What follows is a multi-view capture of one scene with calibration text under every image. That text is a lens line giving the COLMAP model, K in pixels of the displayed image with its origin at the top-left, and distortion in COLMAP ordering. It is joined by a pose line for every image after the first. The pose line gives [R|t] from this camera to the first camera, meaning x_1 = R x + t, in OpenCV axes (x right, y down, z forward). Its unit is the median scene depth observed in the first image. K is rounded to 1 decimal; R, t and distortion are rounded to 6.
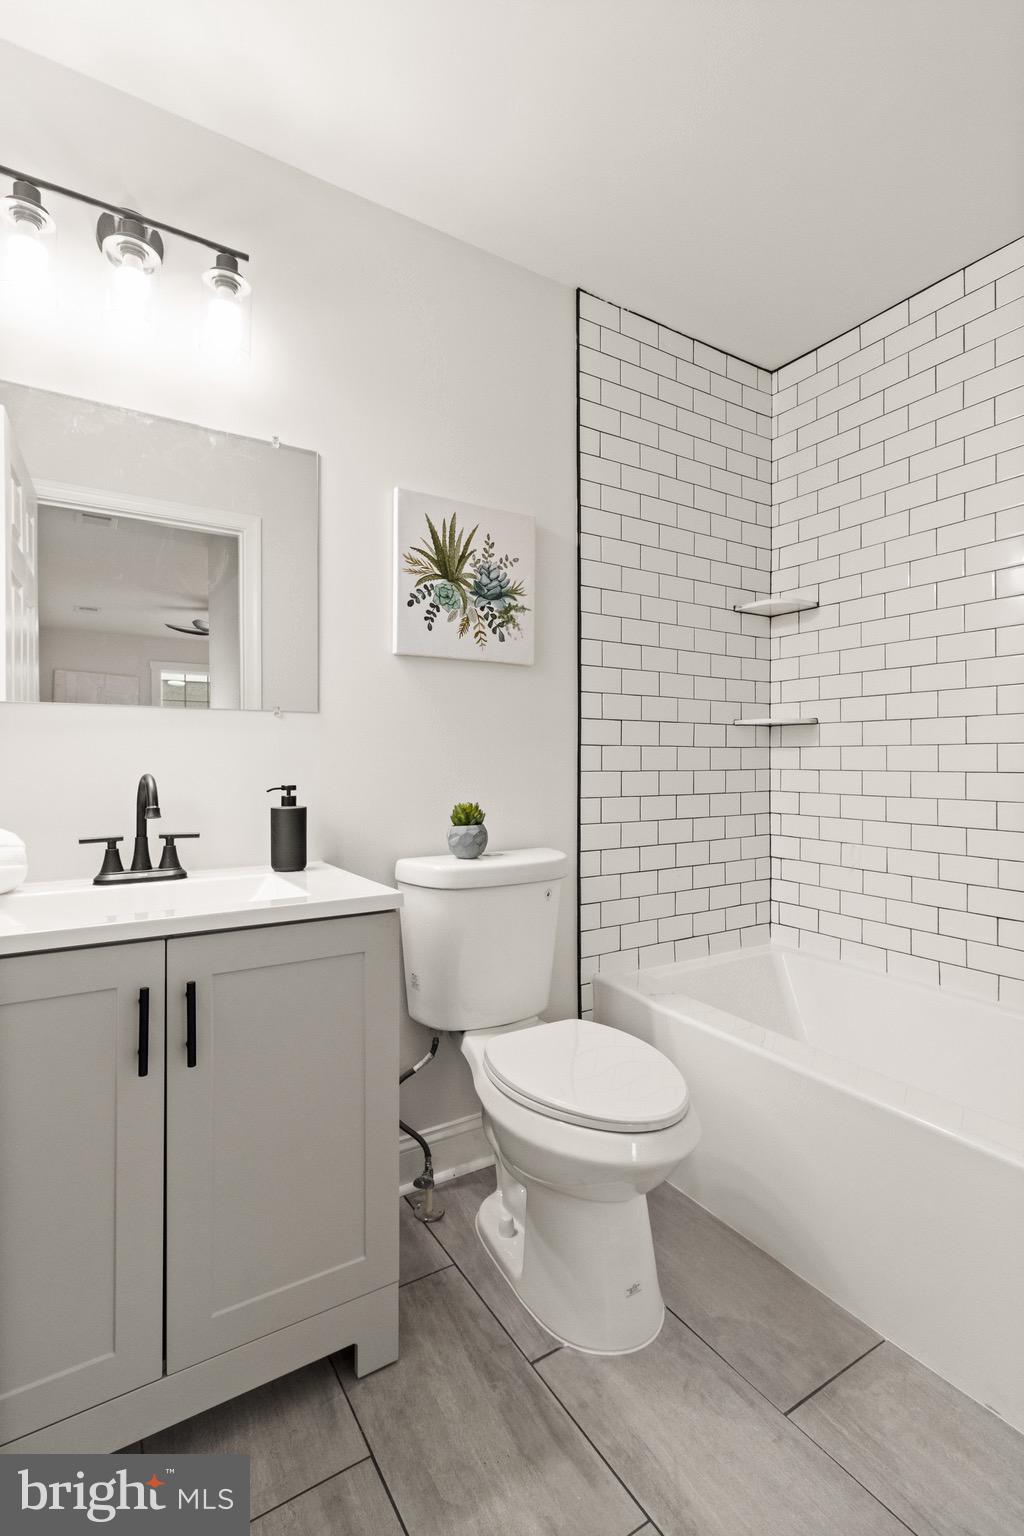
lens RADIAL K [[709.6, 0, 507.4], [0, 709.6, 768.4], [0, 0, 1]] dist [0.004850, 0.000361]
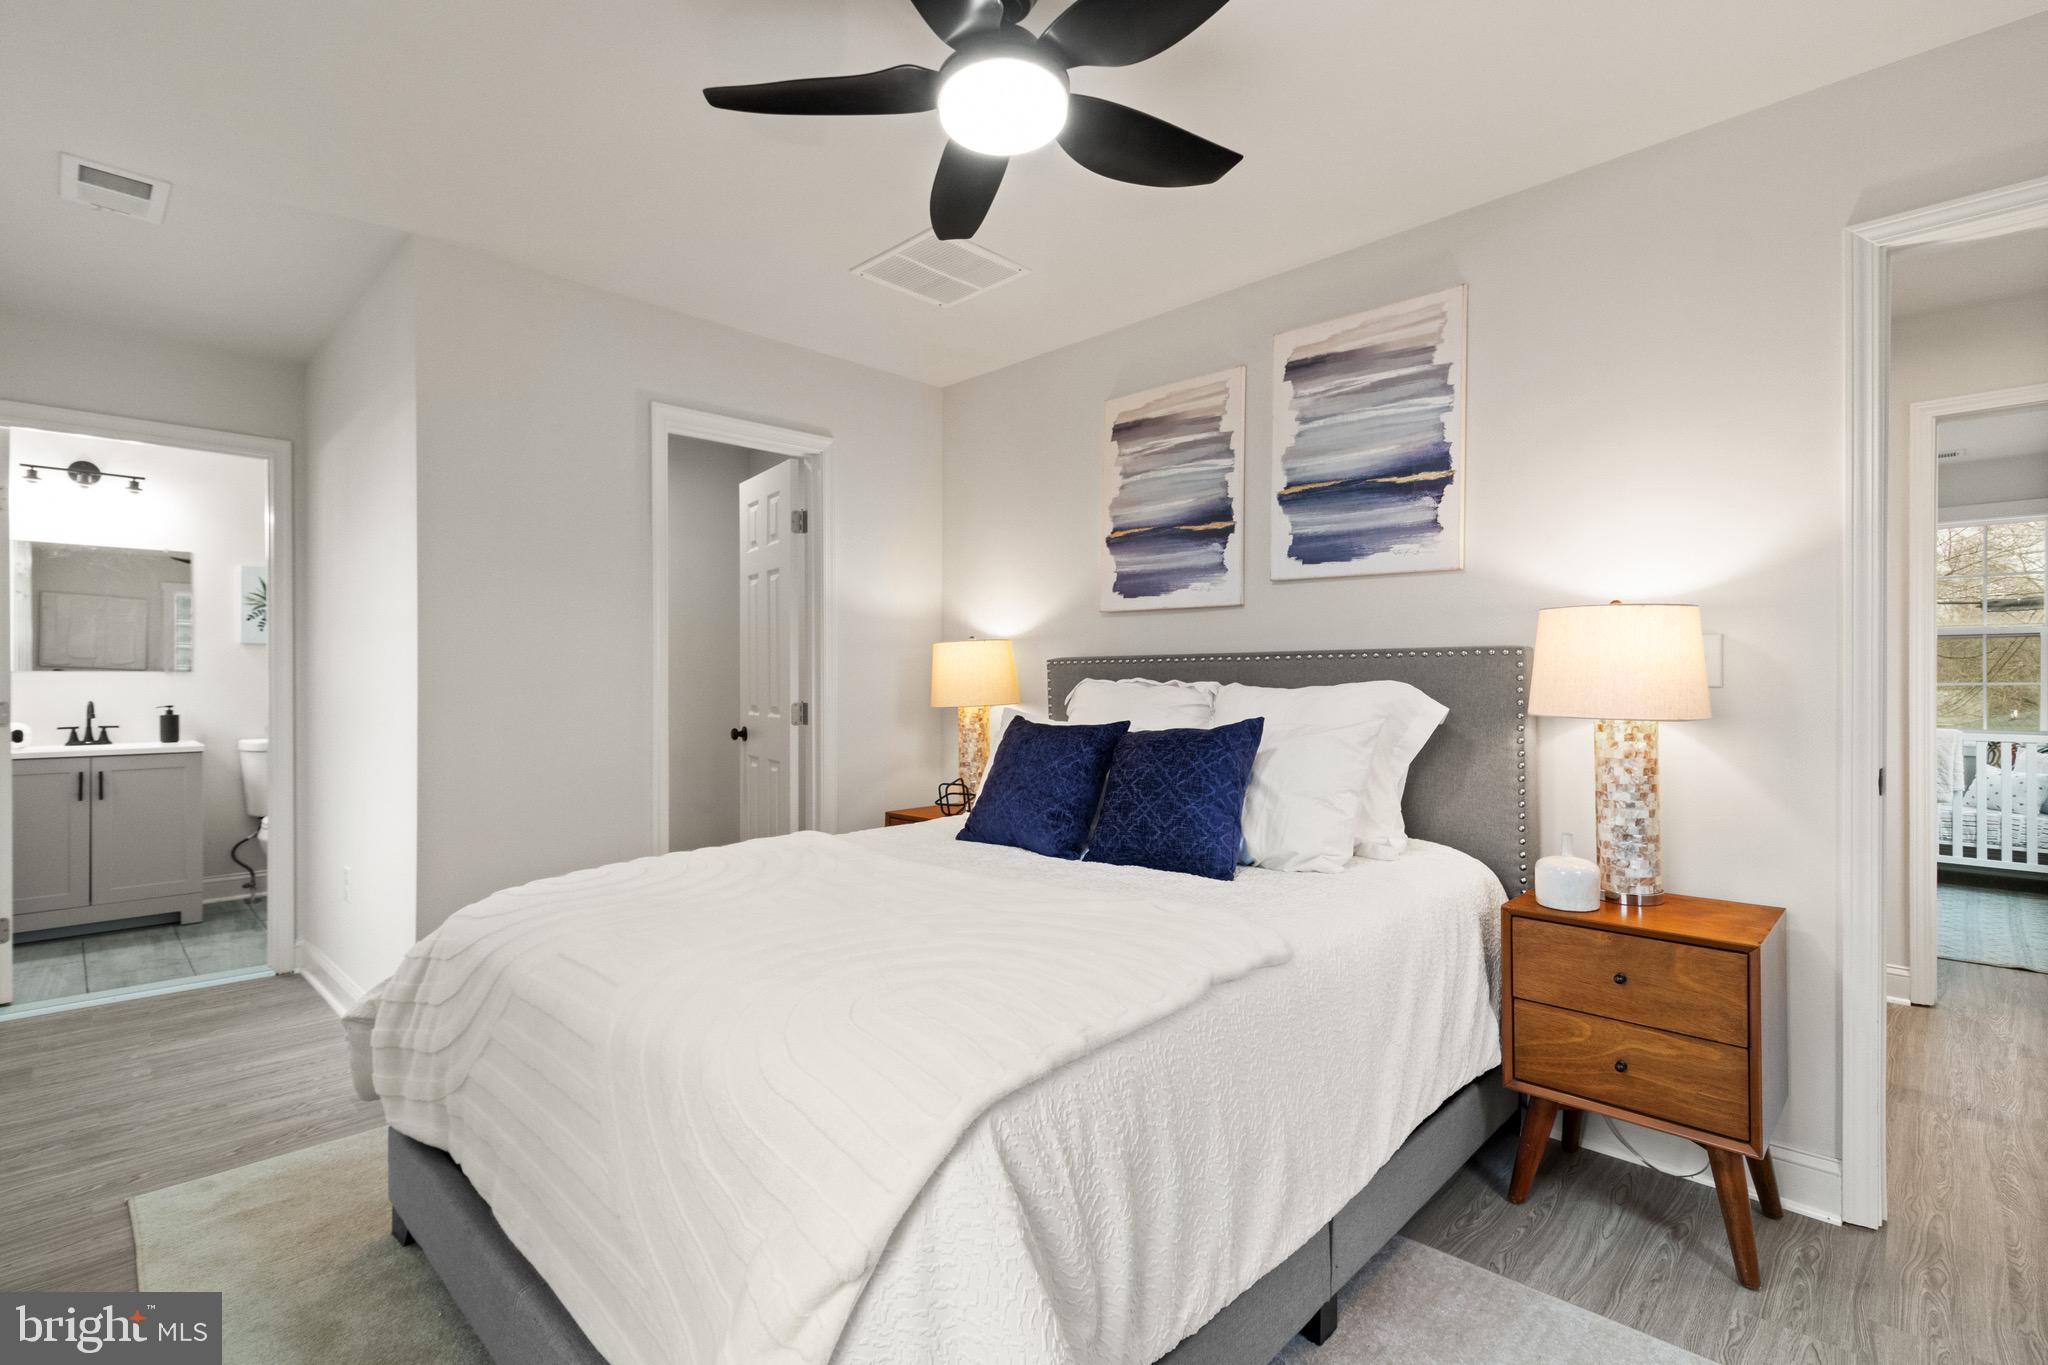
lens RADIAL K [[946.2, 0, 1005.5], [0, 946.2, 677.3], [0, 0, 1]] dist [0.004850, 0.000361]
pose [[0.974115, -0.002625, 0.226038, 1.404147], [0.005208, 0.999928, -0.010835, -0.016803], [-0.225994, 0.011732, 0.974058, -2.237072]]
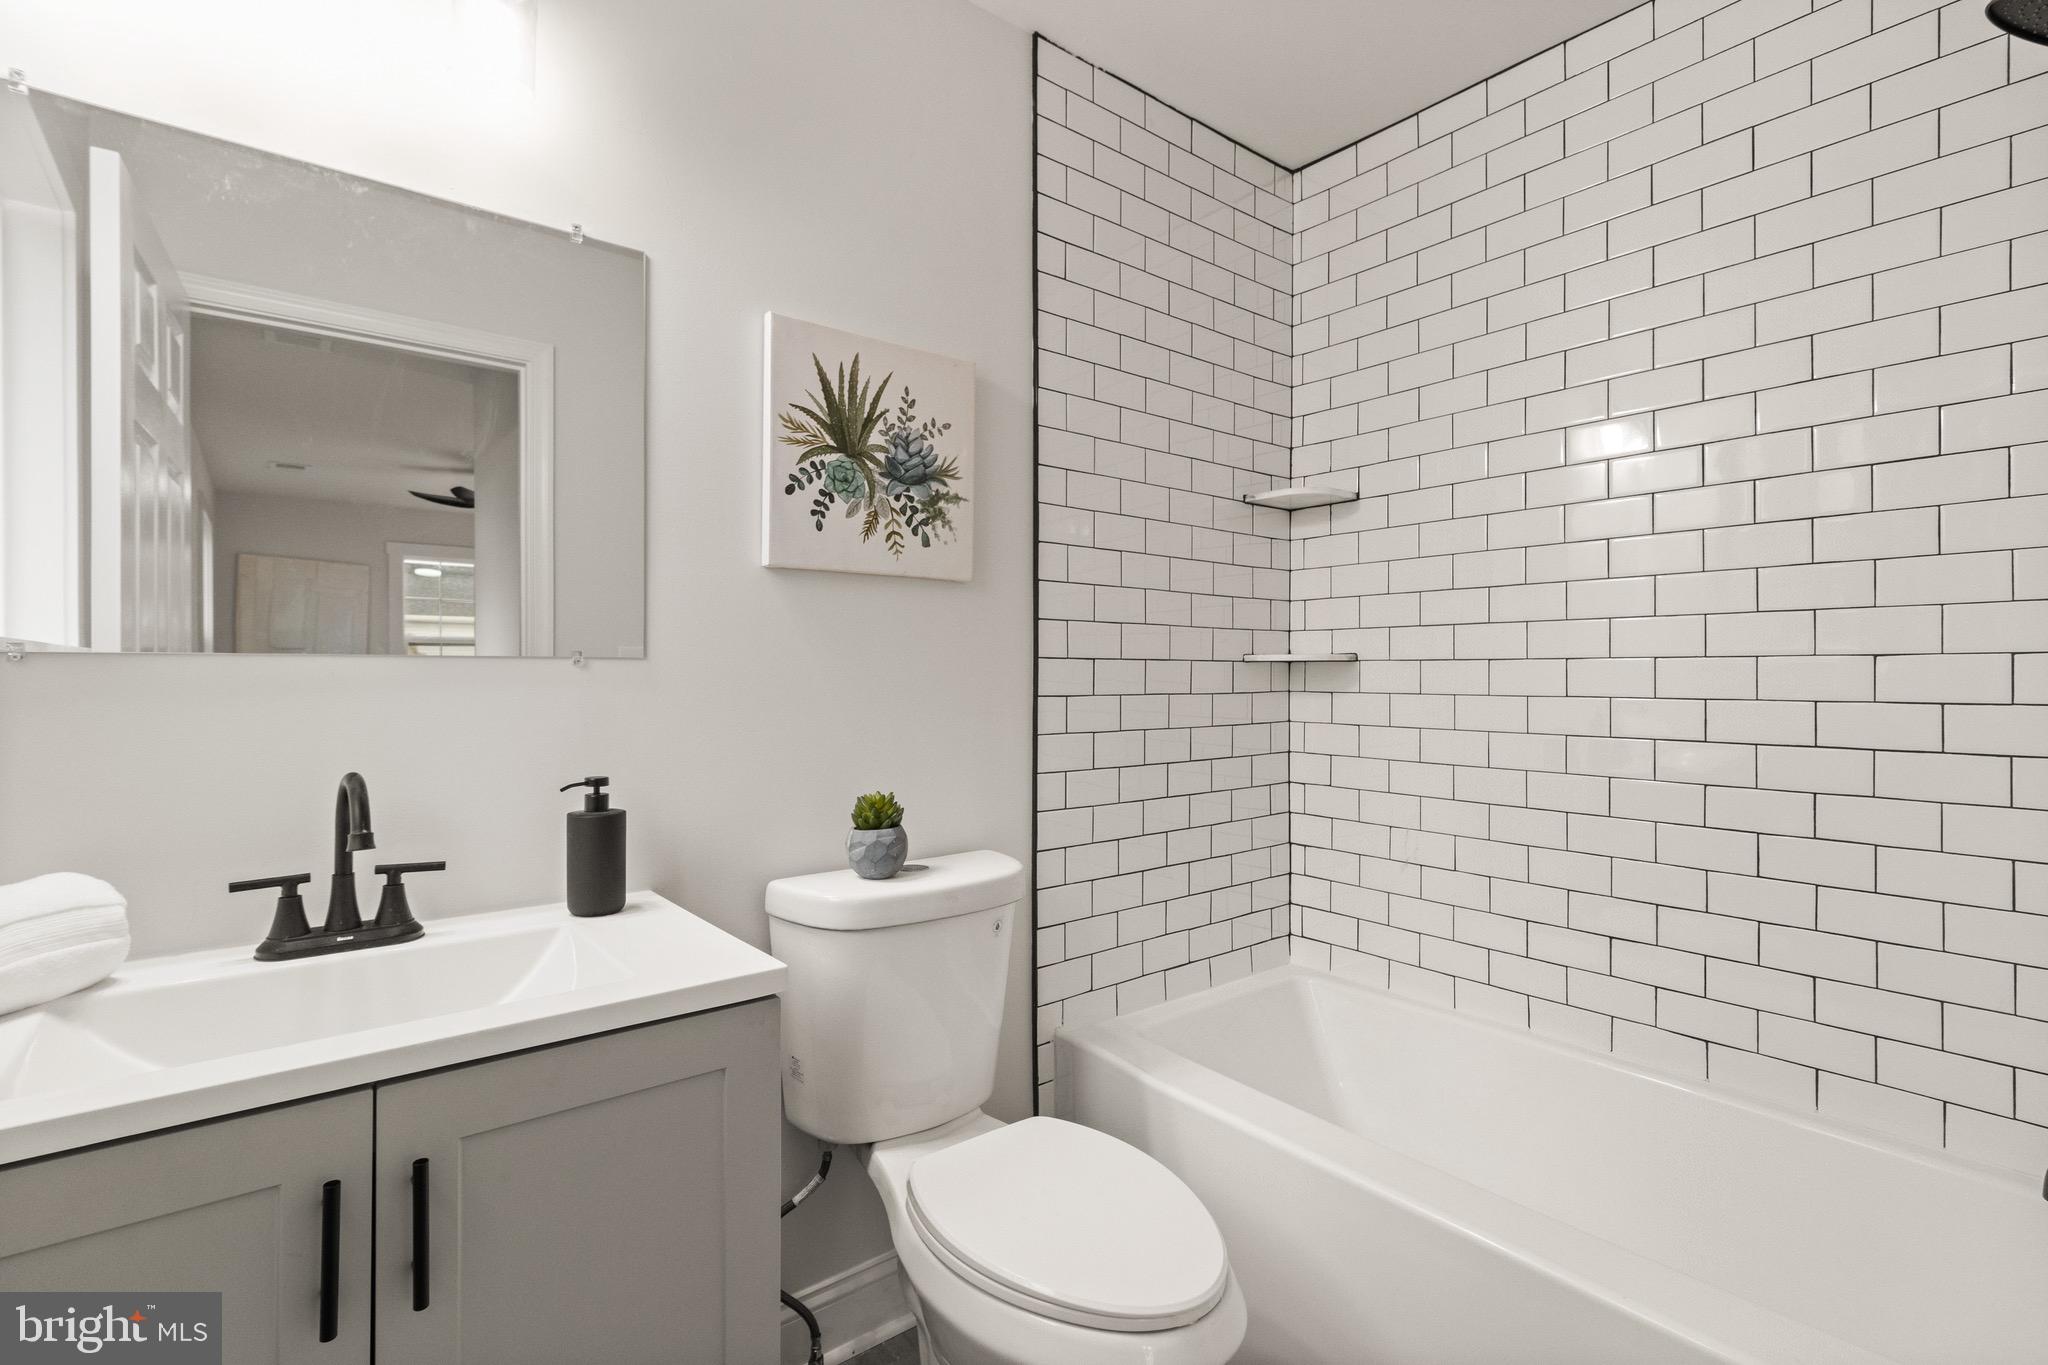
lens RADIAL K [[946.2, 0, 994.5], [0, 946.2, 680.8], [0, 0, 1]] dist [0.004850, 0.000361]
pose [[0.994843, 0.000896, 0.101423, -0.036682], [-0.000204, 0.999977, -0.006828, -0.049494], [-0.101427, 0.006772, 0.994820, 0.111576]]
